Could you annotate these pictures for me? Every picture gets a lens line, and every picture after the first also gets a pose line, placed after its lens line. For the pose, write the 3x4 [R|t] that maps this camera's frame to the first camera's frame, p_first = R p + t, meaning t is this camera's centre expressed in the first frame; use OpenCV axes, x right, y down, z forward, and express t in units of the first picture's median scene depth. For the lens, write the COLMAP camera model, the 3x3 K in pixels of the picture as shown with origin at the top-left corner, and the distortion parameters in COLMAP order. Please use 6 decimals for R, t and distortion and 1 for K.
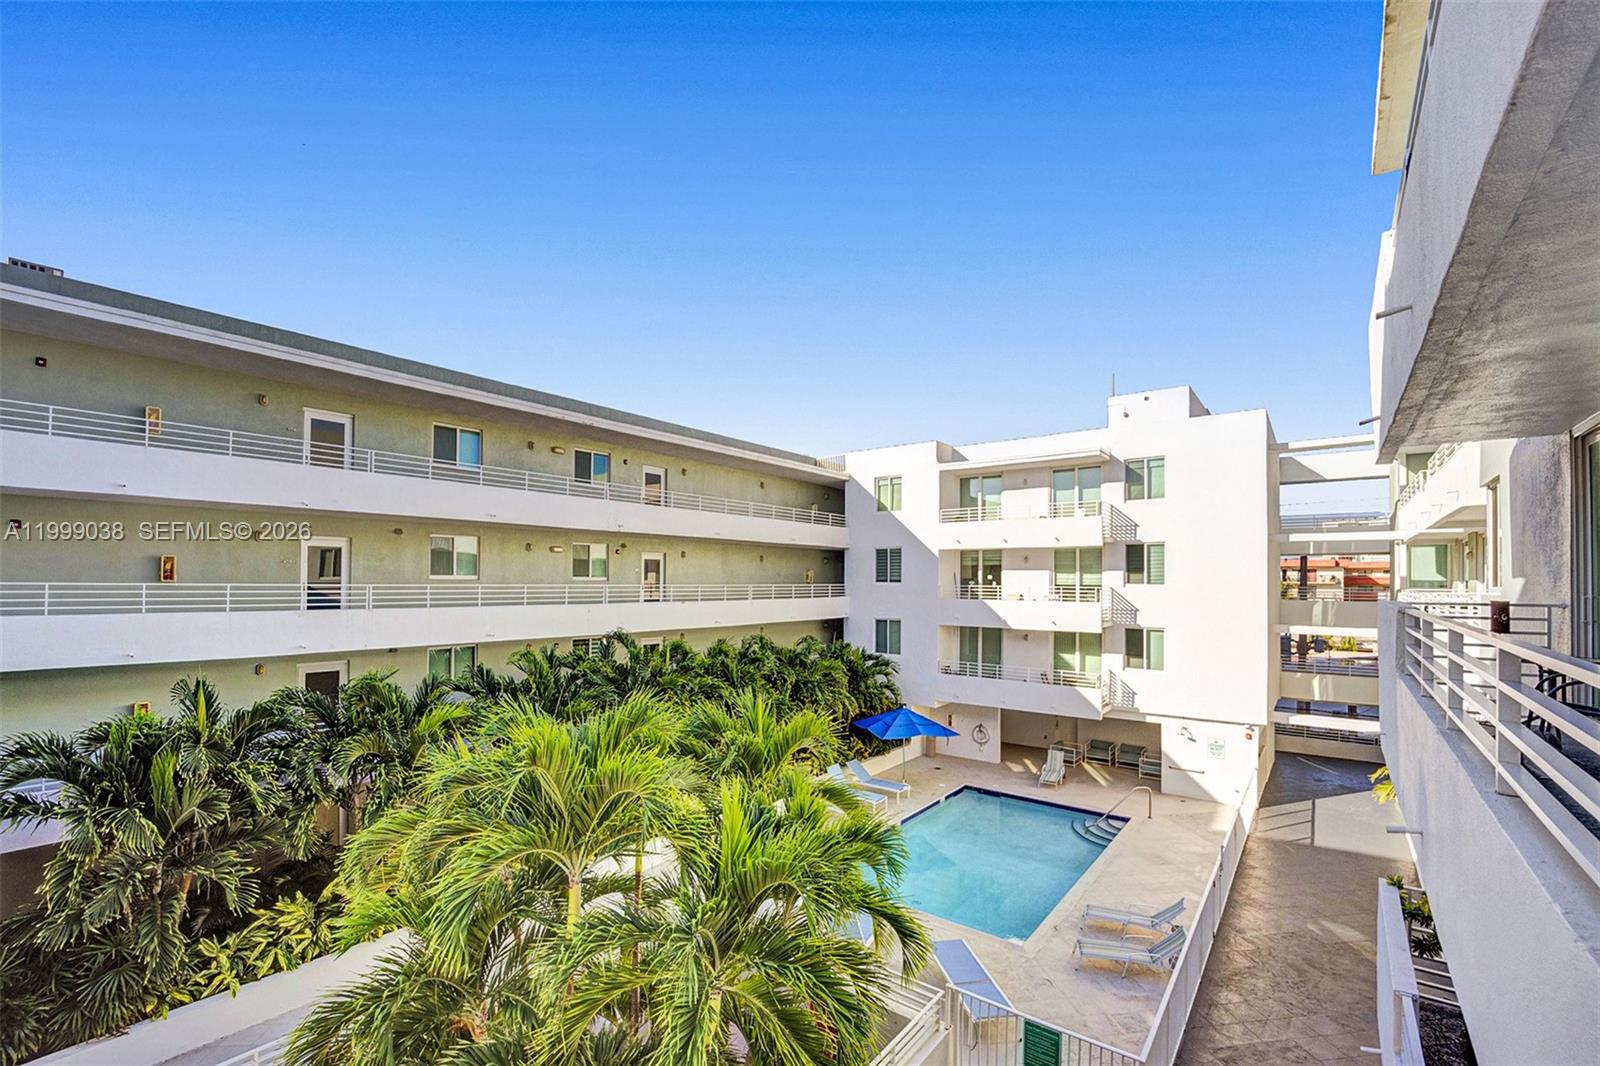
lens RADIAL K [[700.8, 0, 797.5], [0, 700.8, 572.0], [0, 0, 1]] dist [-0.002029, -0.000237]
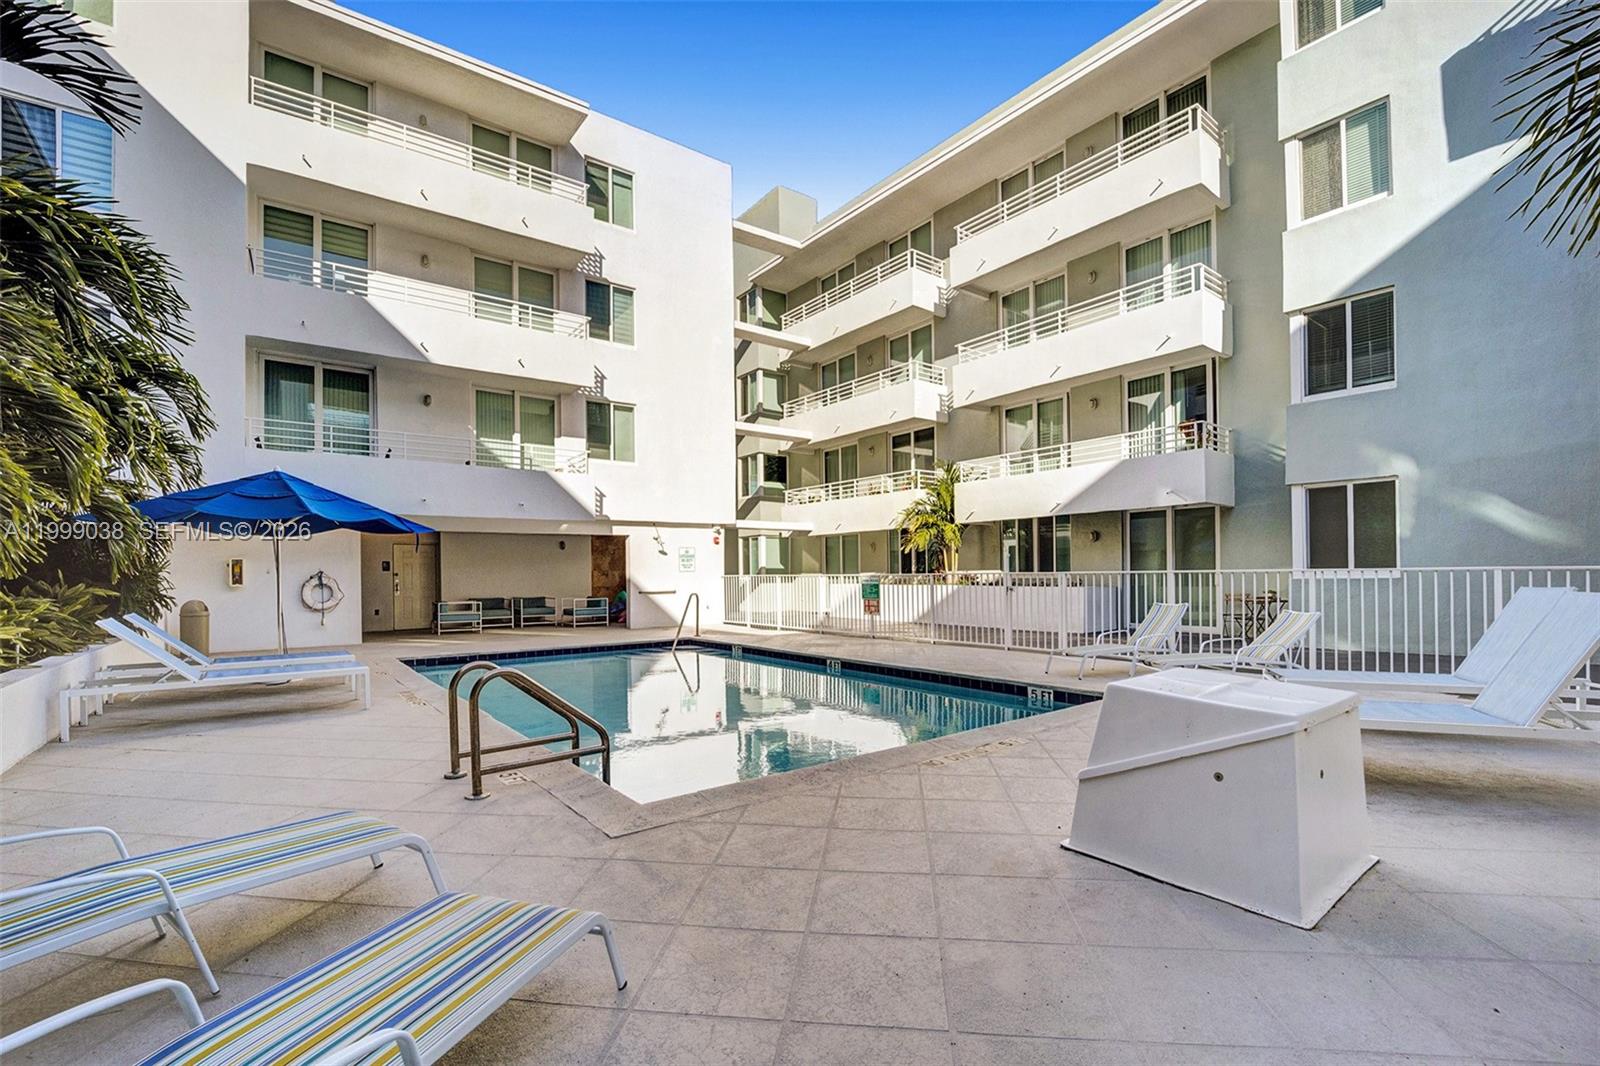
lens RADIAL K [[700.8, 0, 797.5], [0, 700.8, 572.0], [0, 0, 1]] dist [-0.002029, -0.000237]
pose [[0.261818, 0.000460, 0.965117, -0.135528], [0.000259, 1.000000, -0.000547, 0.236767], [-0.965117, 0.000393, 0.261817, 0.588784]]
